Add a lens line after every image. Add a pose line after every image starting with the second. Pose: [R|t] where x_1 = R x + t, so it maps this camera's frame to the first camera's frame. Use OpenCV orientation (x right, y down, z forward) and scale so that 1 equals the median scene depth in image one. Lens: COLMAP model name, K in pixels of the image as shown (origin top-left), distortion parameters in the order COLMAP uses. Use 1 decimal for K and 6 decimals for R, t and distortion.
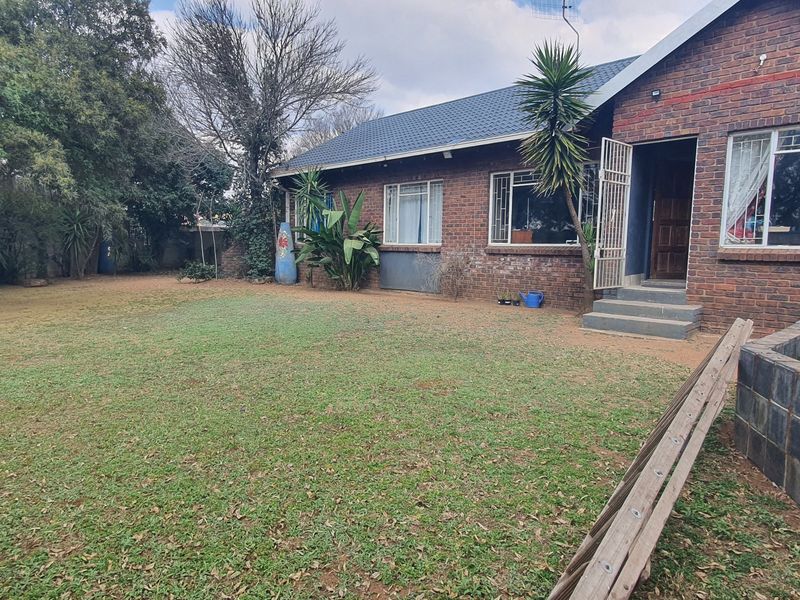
lens RADIAL K [[500.7, 0, 392.6], [0, 500.7, 304.1], [0, 0, 1]] dist [-0.000633, -0.004068]
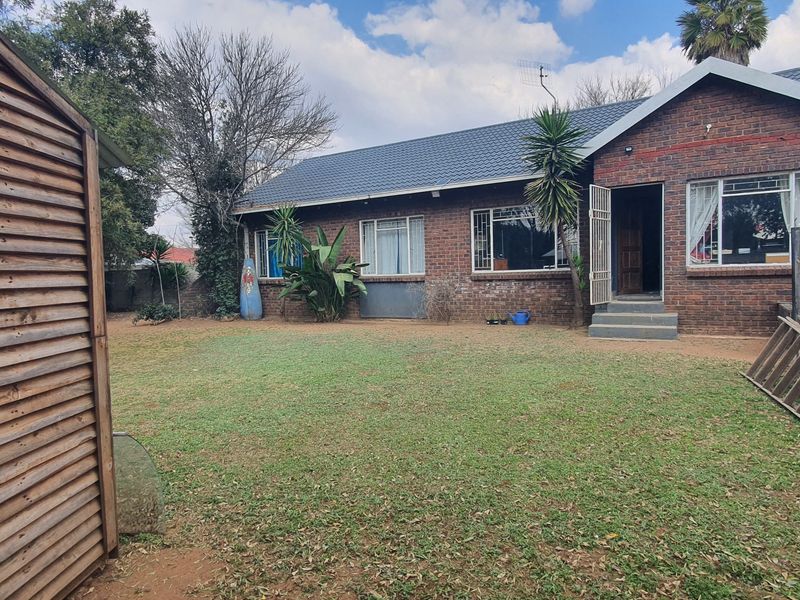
lens RADIAL K [[500.7, 0, 392.6], [0, 500.7, 304.1], [0, 0, 1]] dist [-0.000633, -0.004068]
pose [[0.969394, -0.055664, 0.239116, -0.265850], [0.069233, 0.996410, -0.048720, -0.005112], [-0.235546, 0.063784, 0.969768, -0.048229]]
